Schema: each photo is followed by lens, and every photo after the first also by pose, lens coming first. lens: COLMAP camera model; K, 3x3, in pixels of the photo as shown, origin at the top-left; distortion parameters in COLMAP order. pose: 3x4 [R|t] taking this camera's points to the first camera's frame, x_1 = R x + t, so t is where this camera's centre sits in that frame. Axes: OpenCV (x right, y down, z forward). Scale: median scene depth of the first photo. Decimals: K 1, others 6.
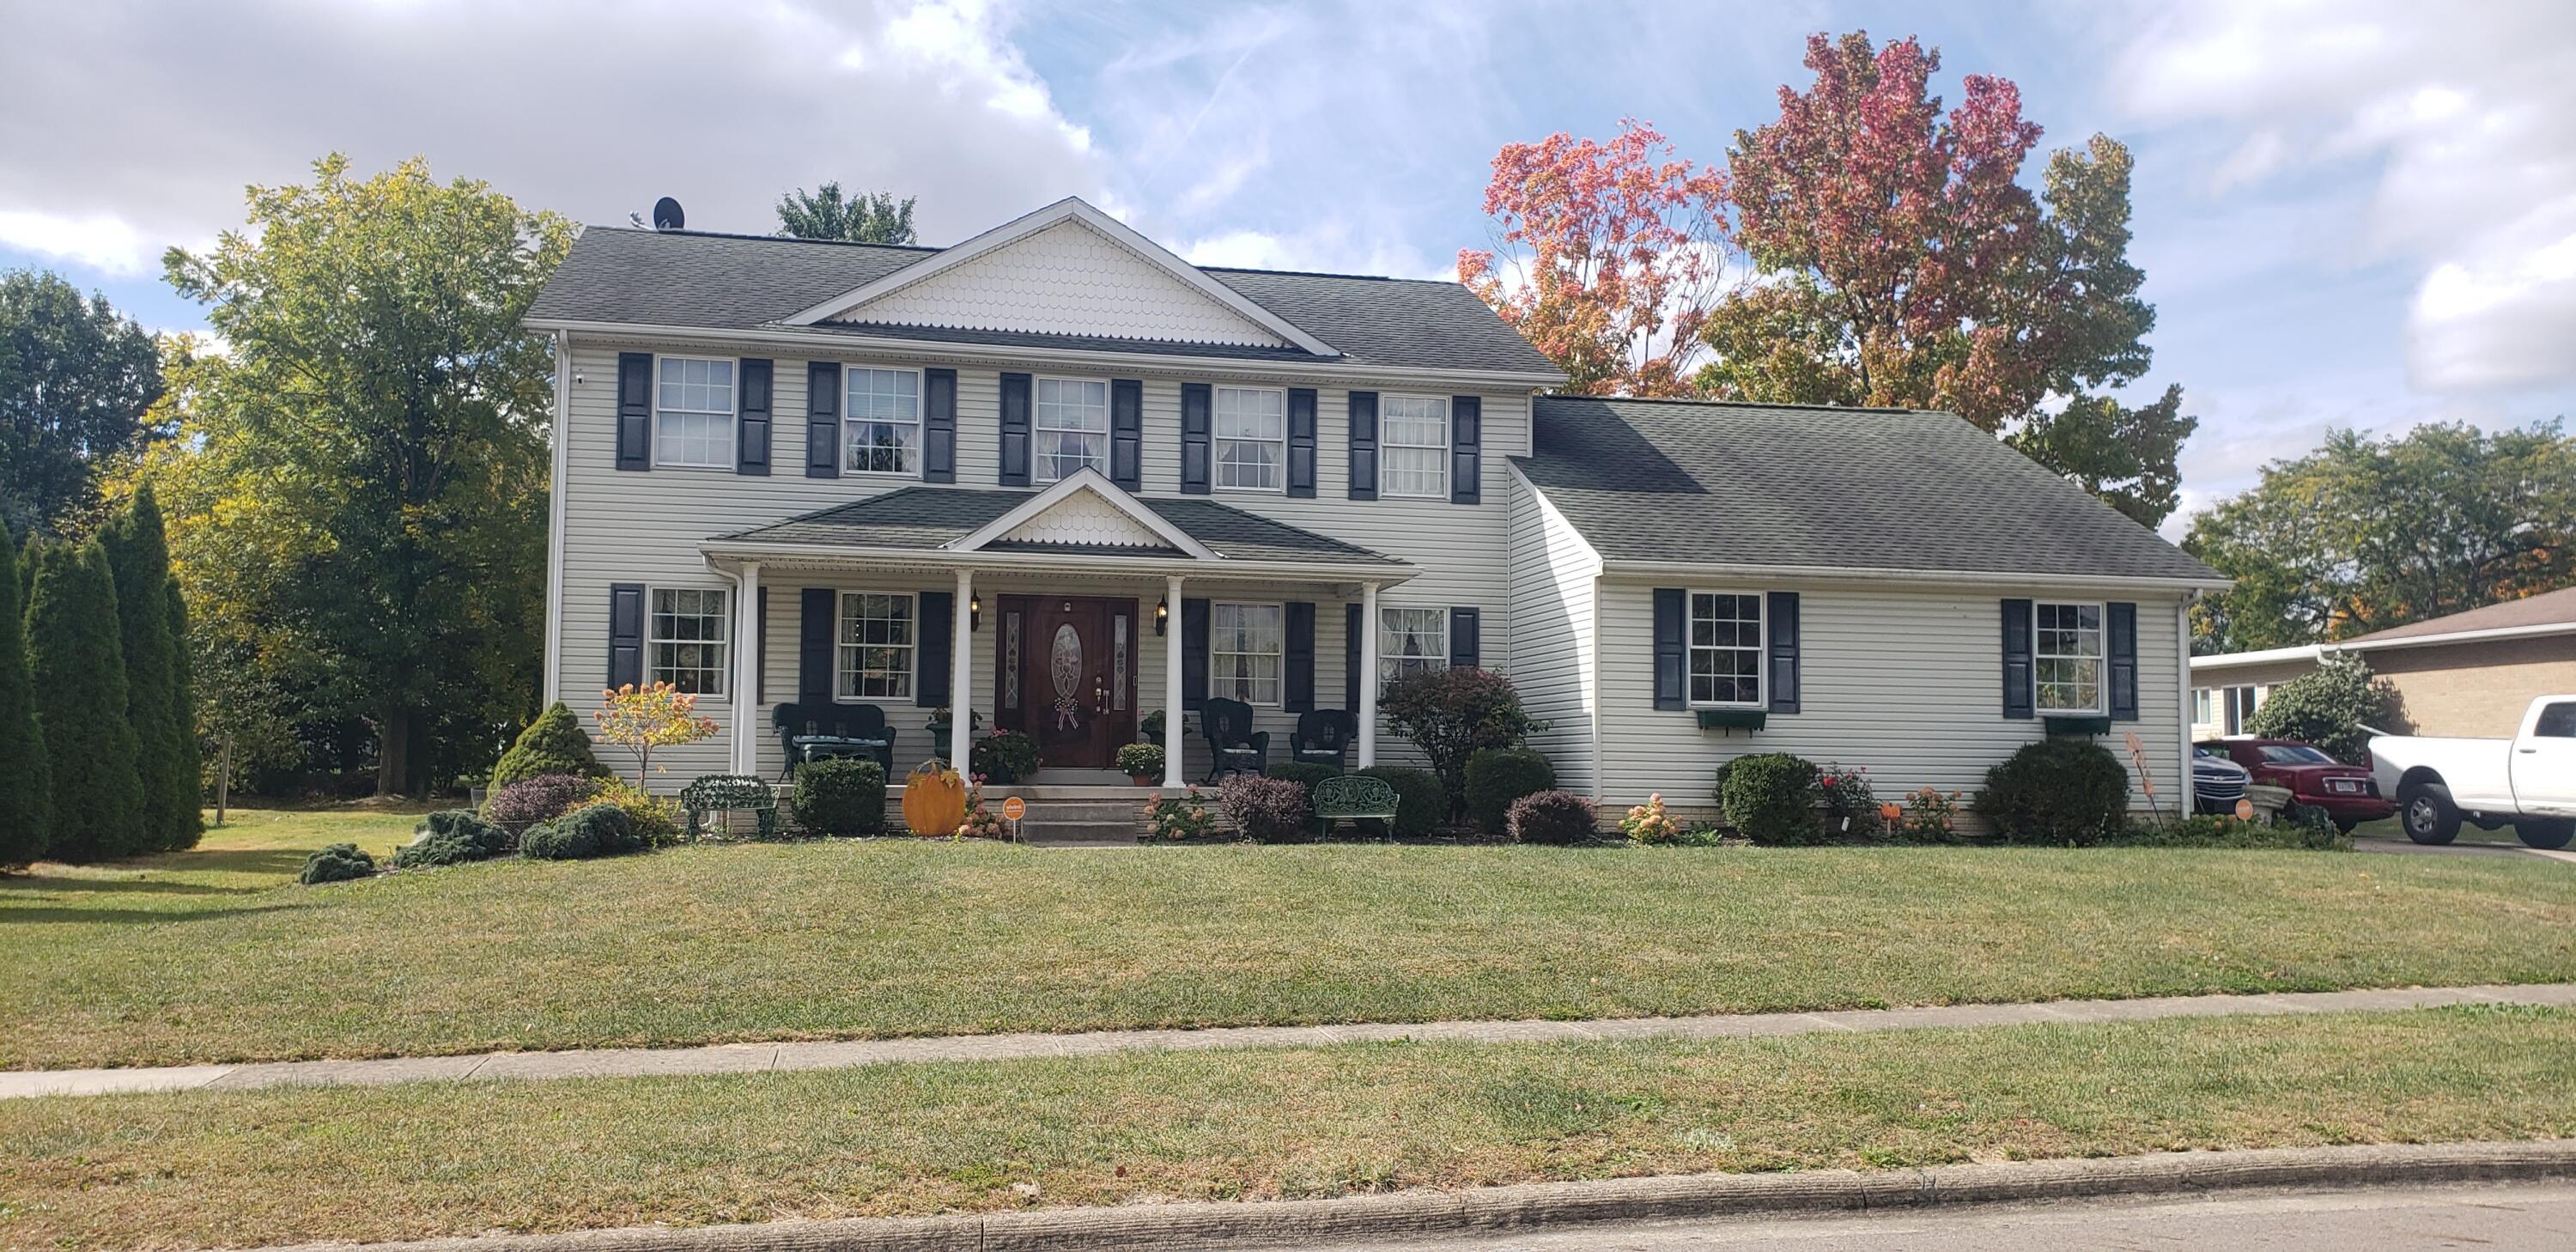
lens RADIAL K [[2119.5, 0, 1288.0], [0, 2119.5, 626.0], [0, 0, 1]] dist [-0.000563, -0.004456]
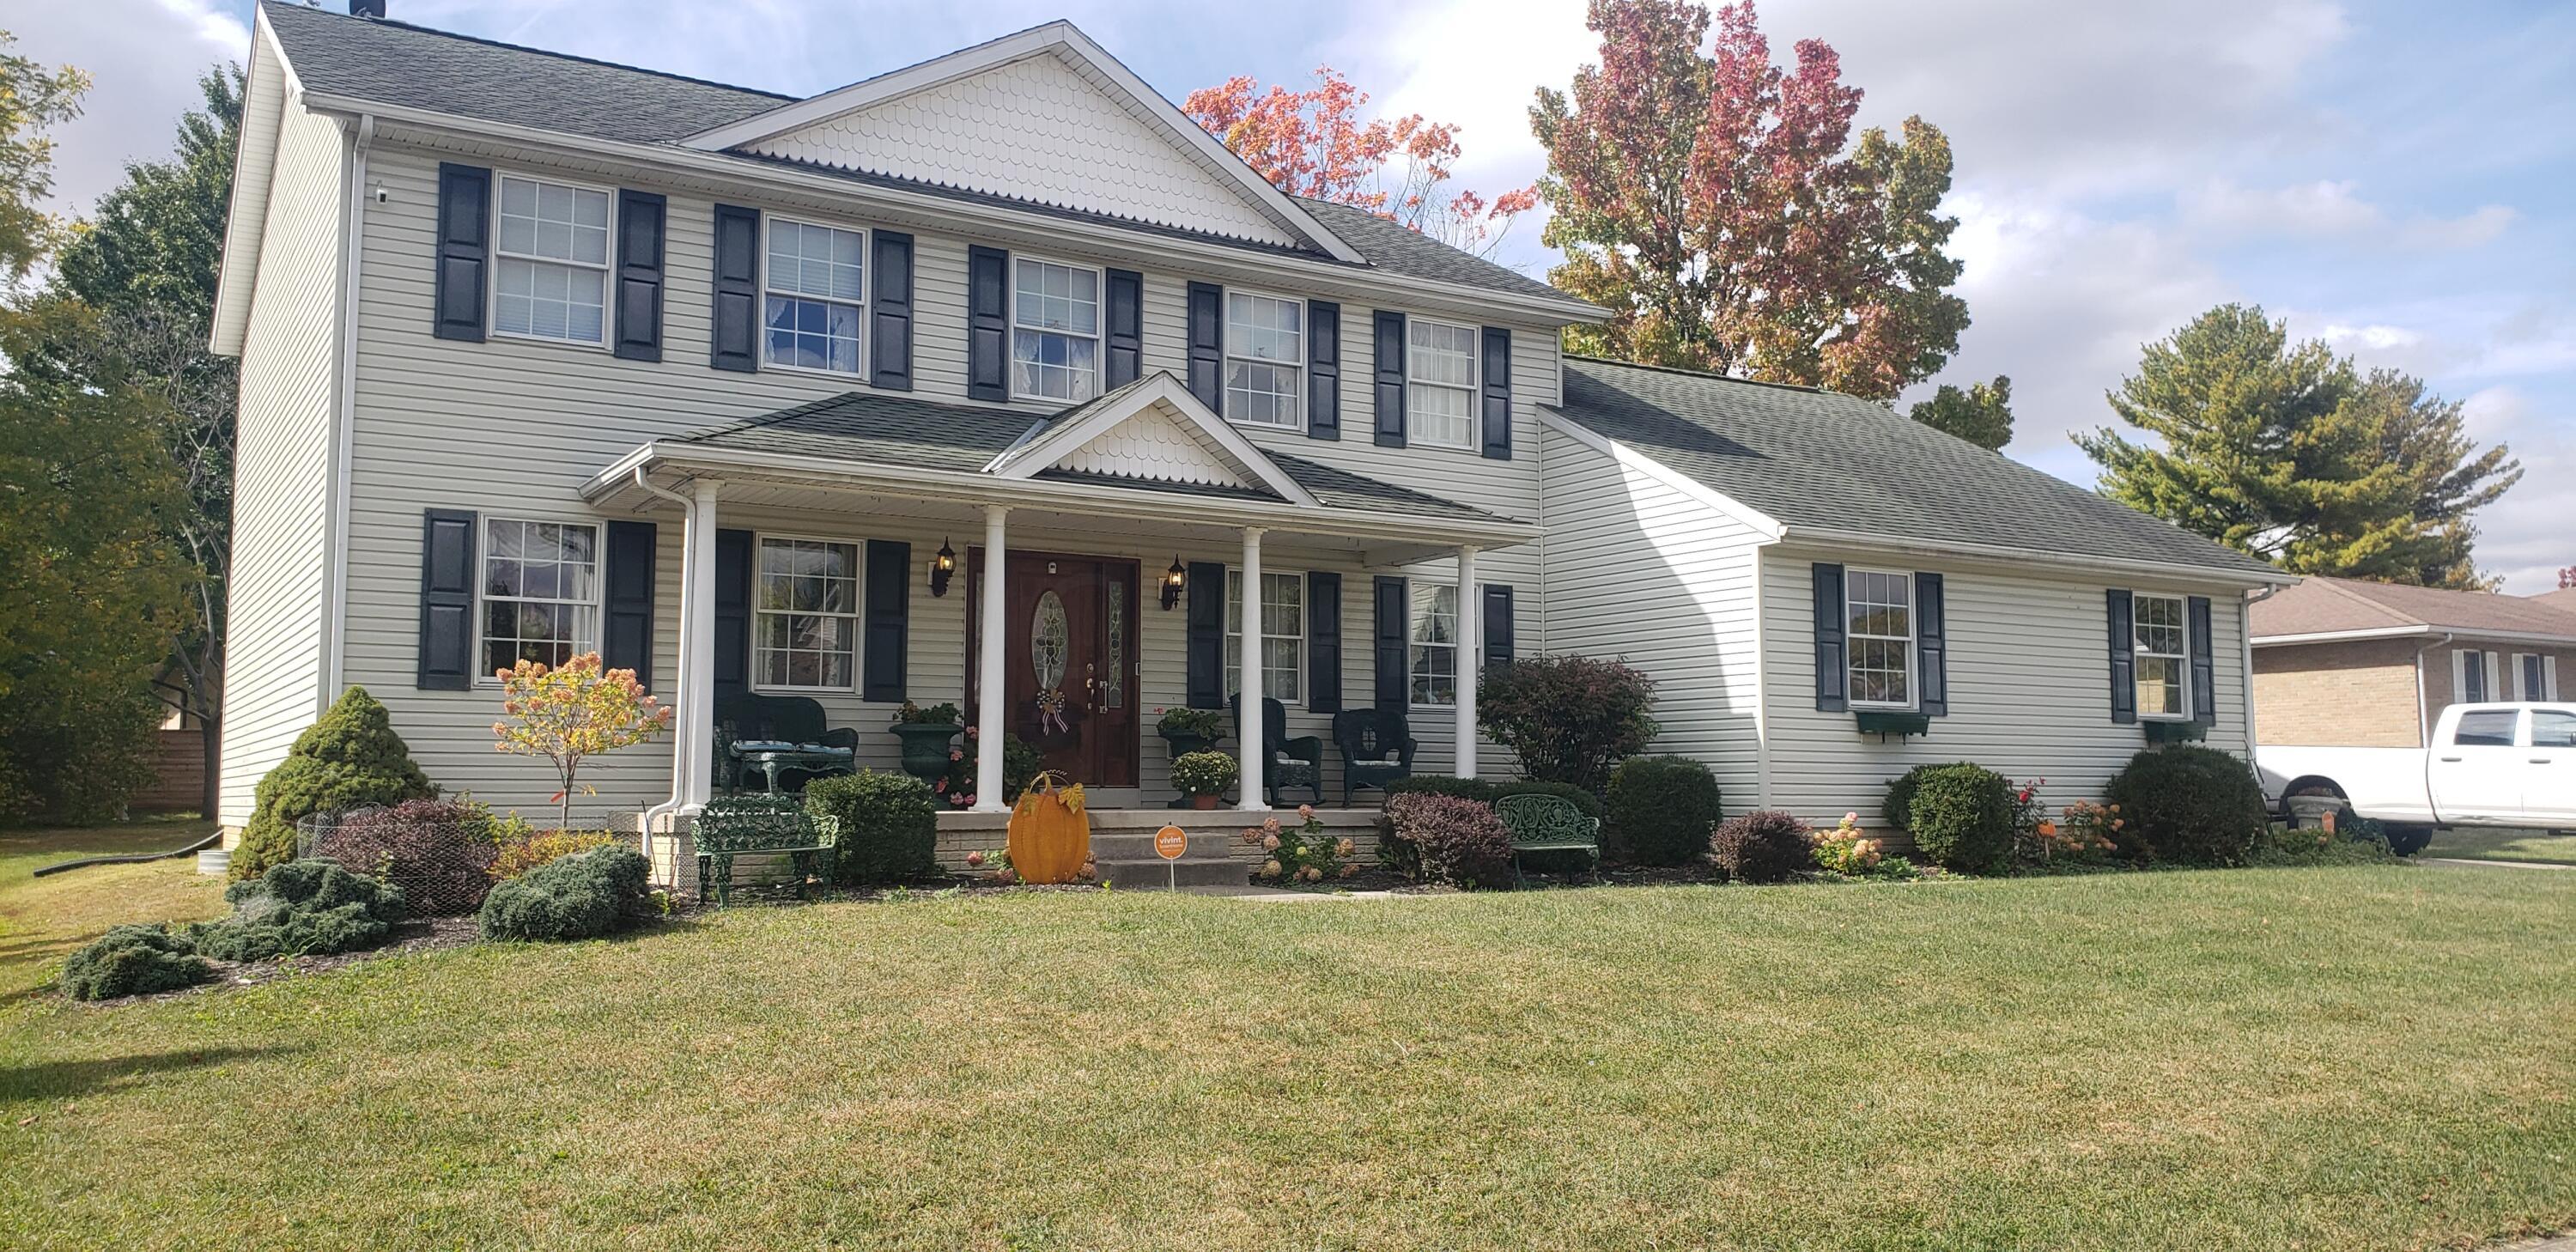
lens RADIAL K [[2085.0, 0, 1288.0], [0, 2085.0, 626.0], [0, 0, 1]] dist [-0.003725, -0.001268]
pose [[0.936166, 0.020564, 0.350956, -0.288939], [-0.017585, 0.999777, -0.011675, 0.018763], [-0.351118, 0.004759, 0.936319, 0.294628]]
